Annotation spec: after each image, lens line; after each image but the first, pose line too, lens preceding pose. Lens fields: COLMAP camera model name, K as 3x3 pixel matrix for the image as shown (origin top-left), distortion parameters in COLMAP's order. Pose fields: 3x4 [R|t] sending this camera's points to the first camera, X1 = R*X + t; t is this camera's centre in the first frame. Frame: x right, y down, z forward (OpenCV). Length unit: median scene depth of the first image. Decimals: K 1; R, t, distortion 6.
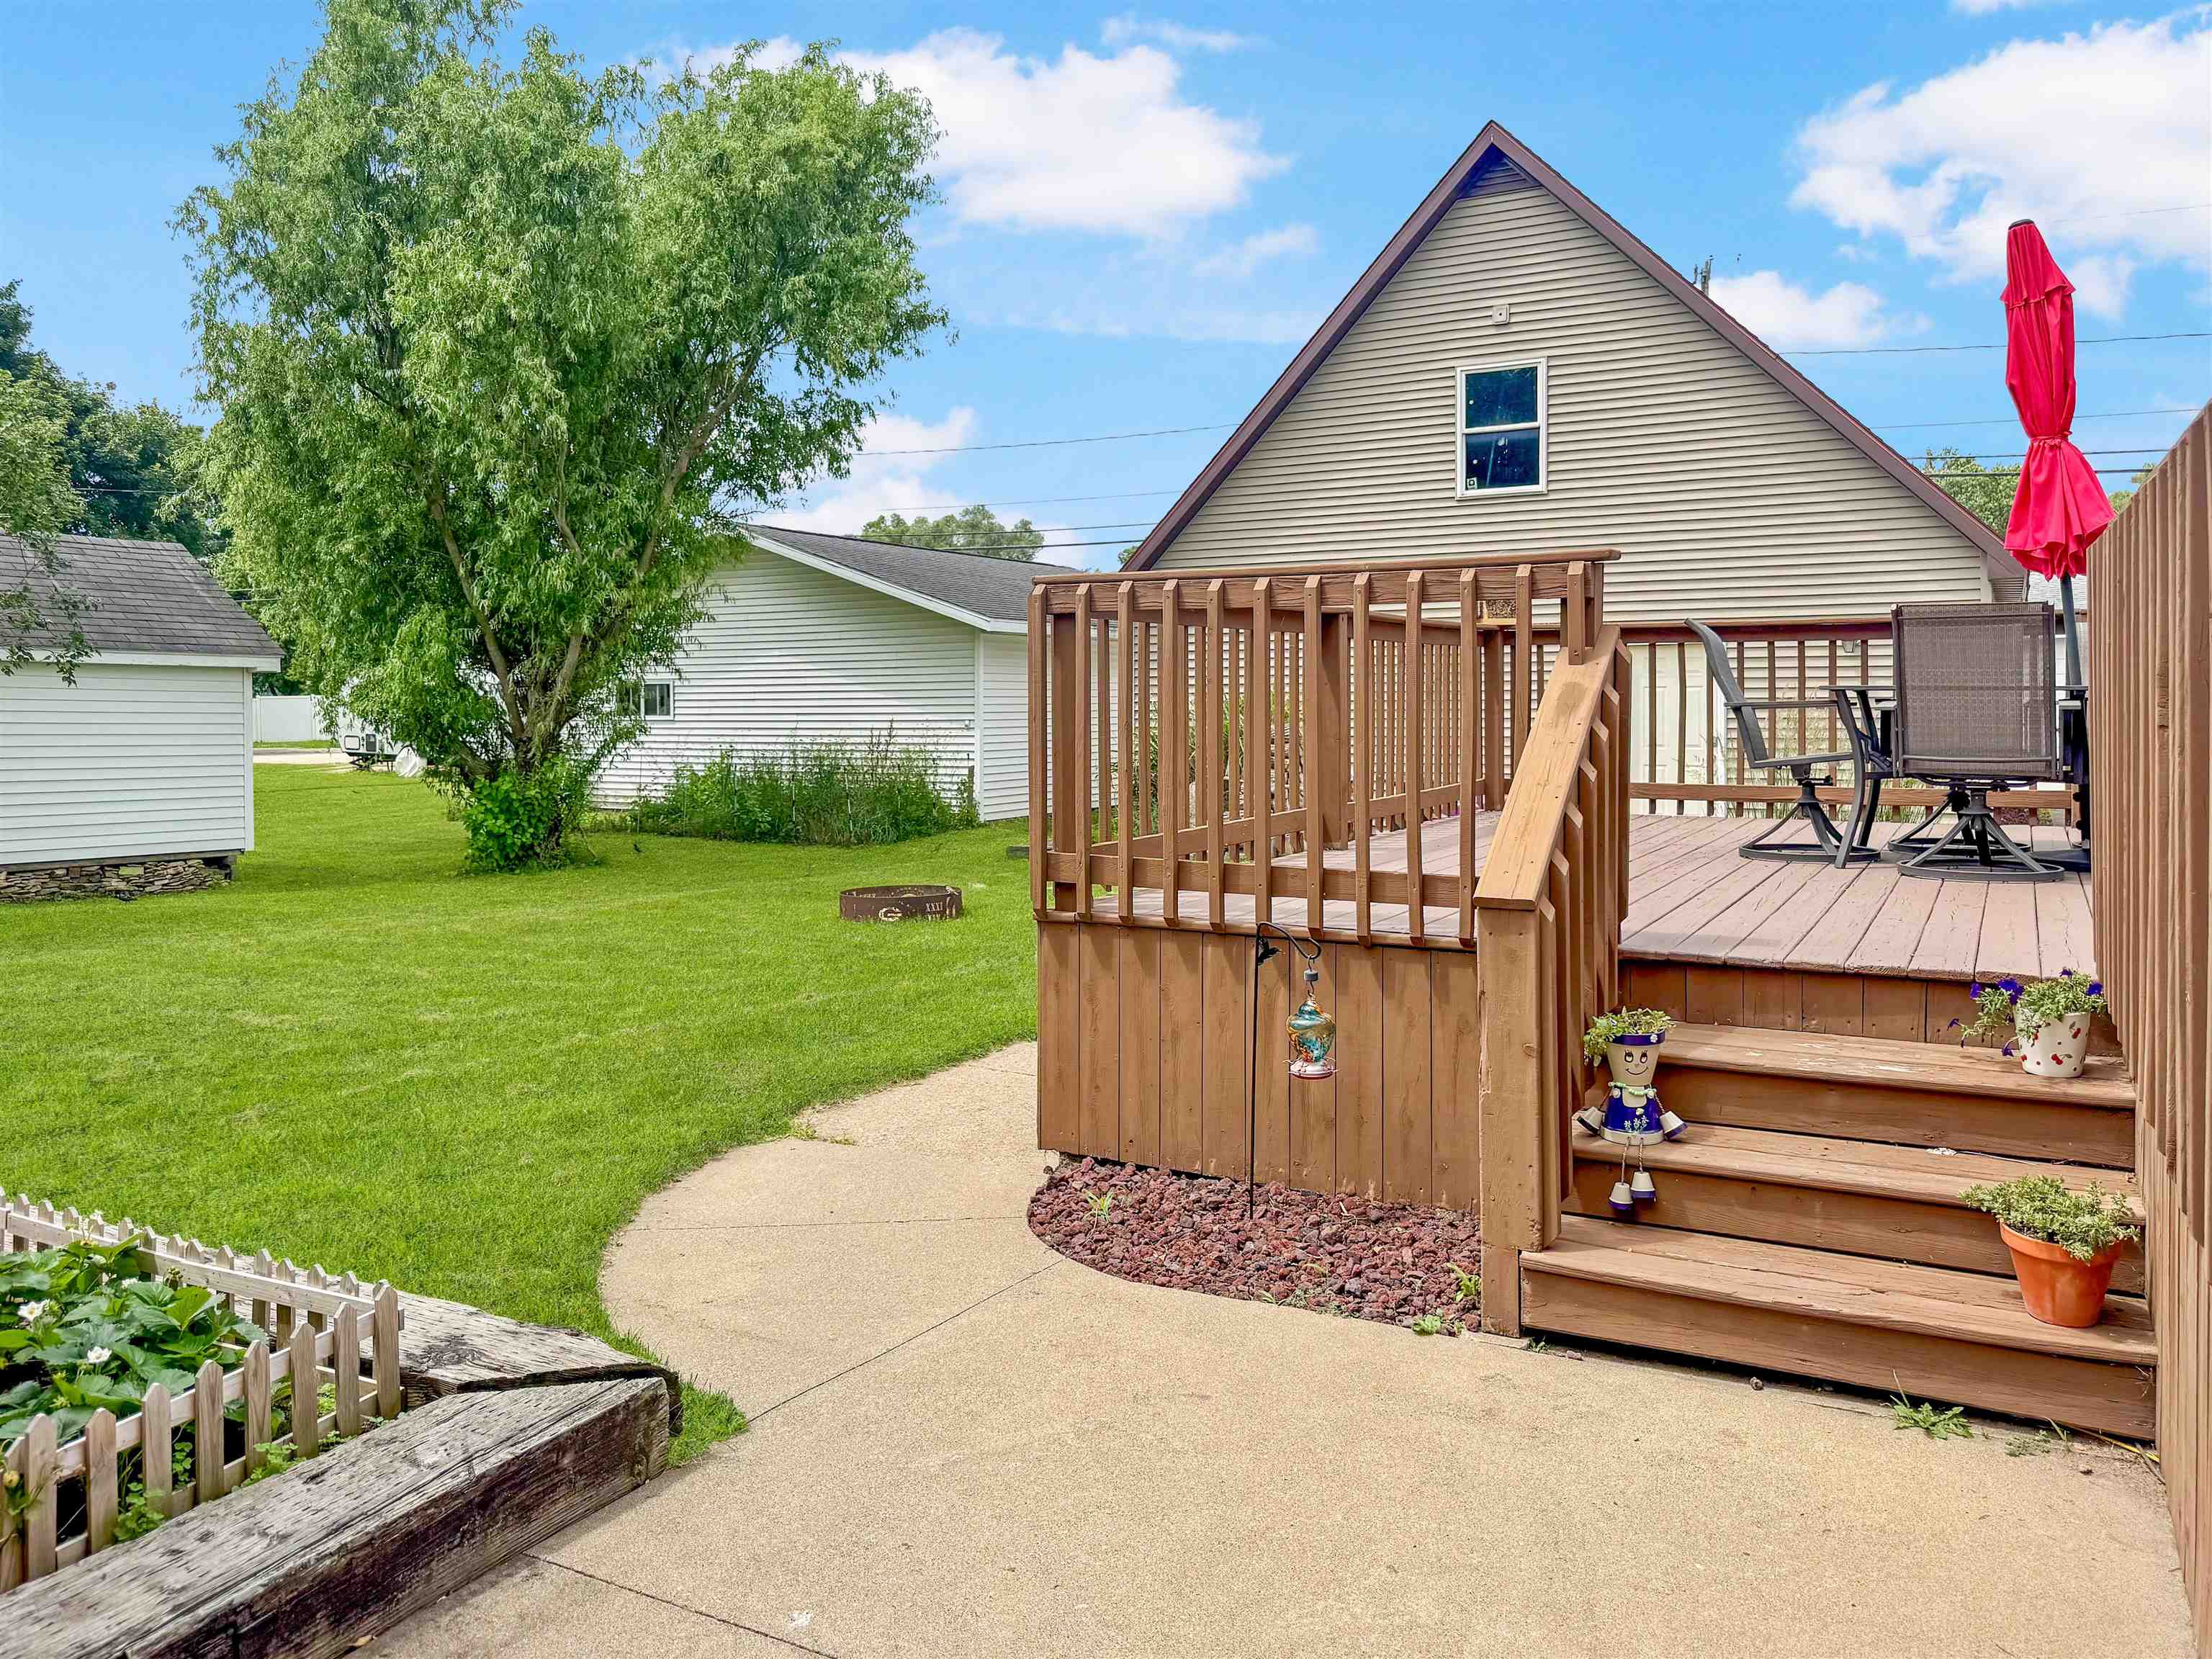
lens RADIAL K [[1609.5, 0, 1106.5], [0, 1609.5, 726.0], [0, 0, 1]] dist [-0.000099, -0.006864]
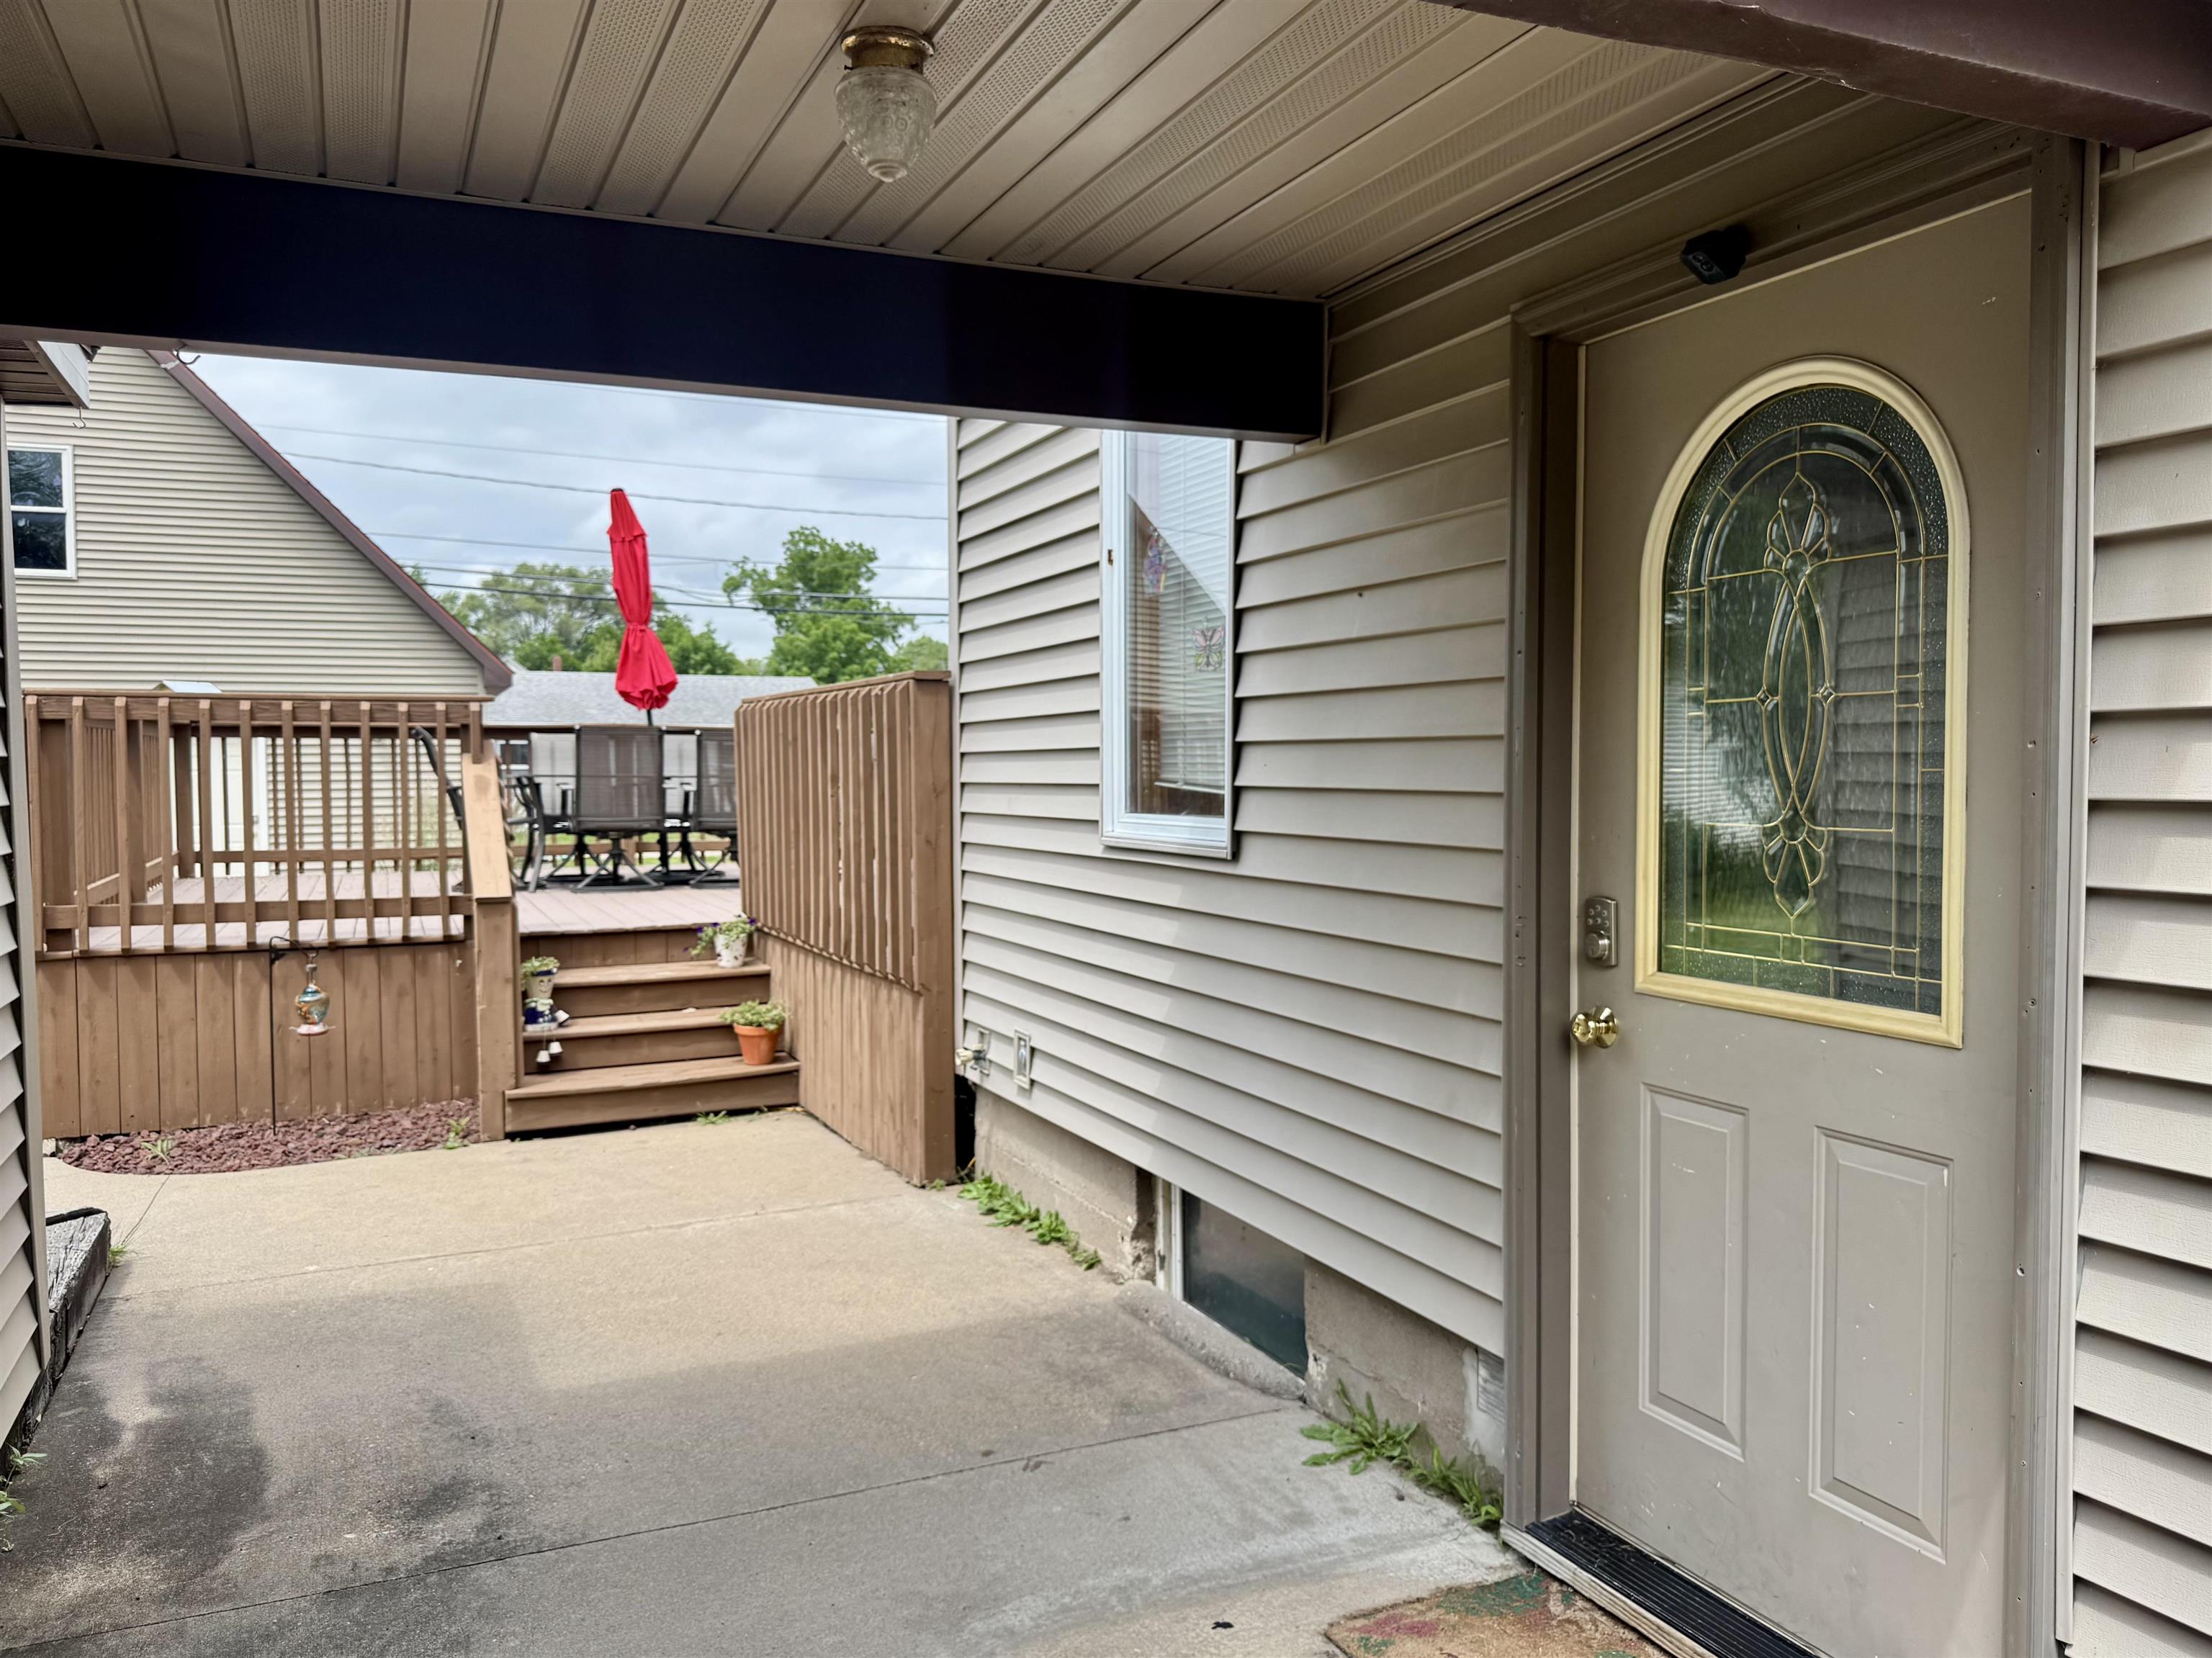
lens RADIAL K [[1651.8, 0, 1106.0], [0, 1651.8, 829.0], [0, 0, 1]] dist [-0.002899, -0.003541]
pose [[0.594176, -0.026460, 0.803900, -0.668098], [0.015122, 0.999650, 0.021726, 0.000886], [-0.804193, -0.000753, 0.594368, -0.523874]]
